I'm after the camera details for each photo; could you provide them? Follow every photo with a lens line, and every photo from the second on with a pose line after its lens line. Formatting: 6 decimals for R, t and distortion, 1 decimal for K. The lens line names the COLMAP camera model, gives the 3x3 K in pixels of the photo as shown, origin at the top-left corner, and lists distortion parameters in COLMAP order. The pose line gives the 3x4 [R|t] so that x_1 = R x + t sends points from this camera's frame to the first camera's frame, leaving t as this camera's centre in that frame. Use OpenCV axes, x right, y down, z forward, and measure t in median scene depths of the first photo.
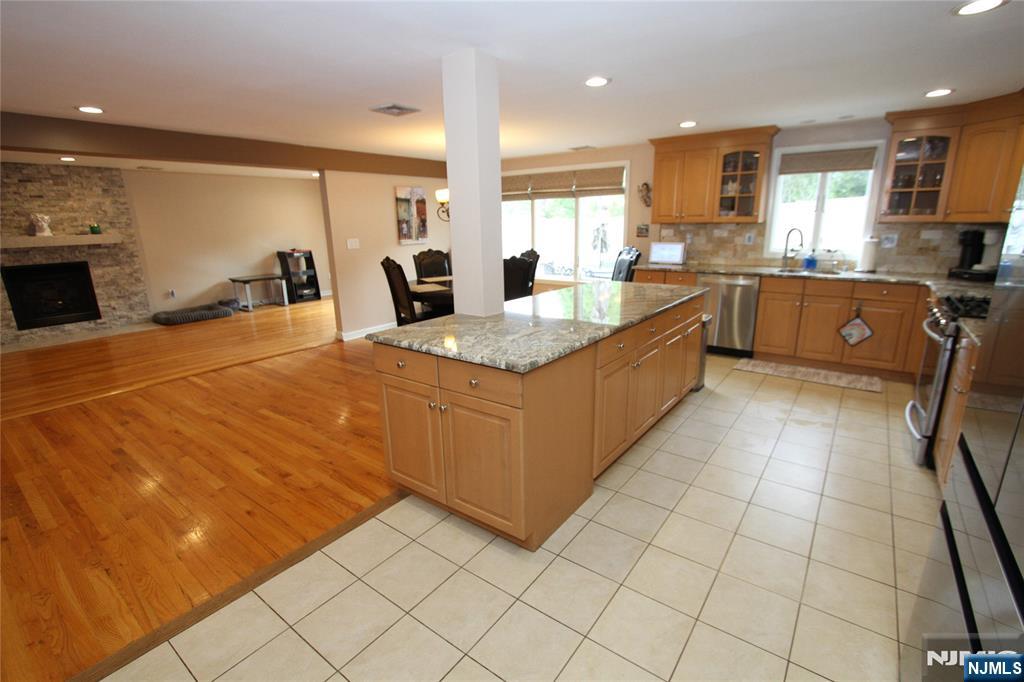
lens RADIAL K [[472.2, 0, 516.0], [0, 472.2, 345.4], [0, 0, 1]] dist [-0.021272, 0.003333]
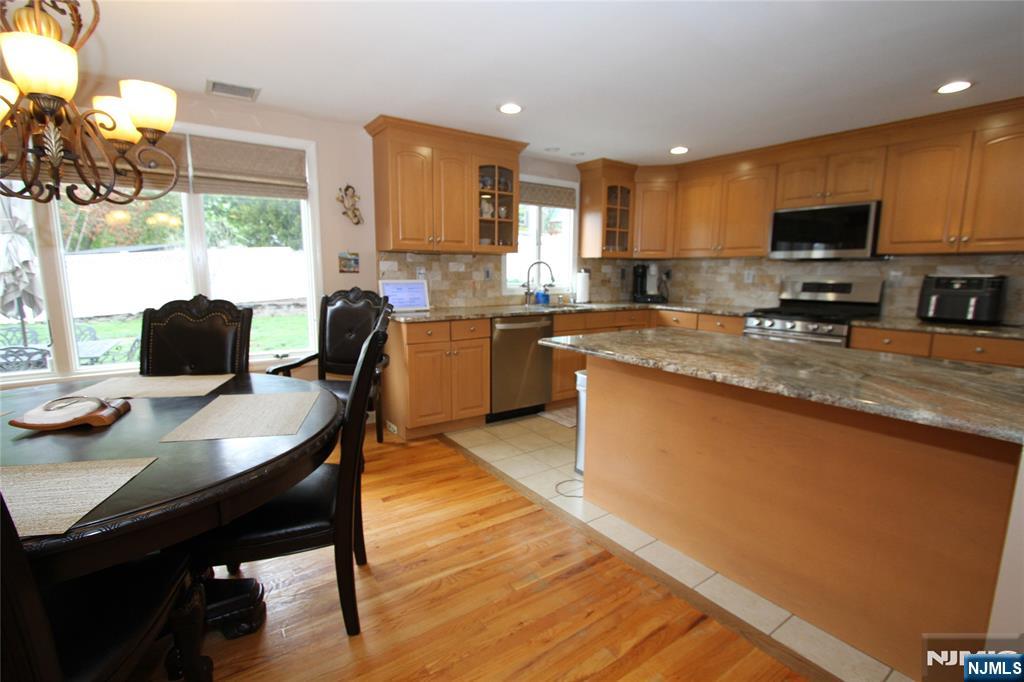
lens RADIAL K [[472.2, 0, 514.8], [0, 472.2, 343.1], [0, 0, 1]] dist [-0.021272, 0.003333]
pose [[0.310391, -0.122997, 0.942618, -0.250280], [0.233262, 0.971132, 0.049907, -0.121368], [-0.921546, 0.204386, 0.330121, 0.616425]]
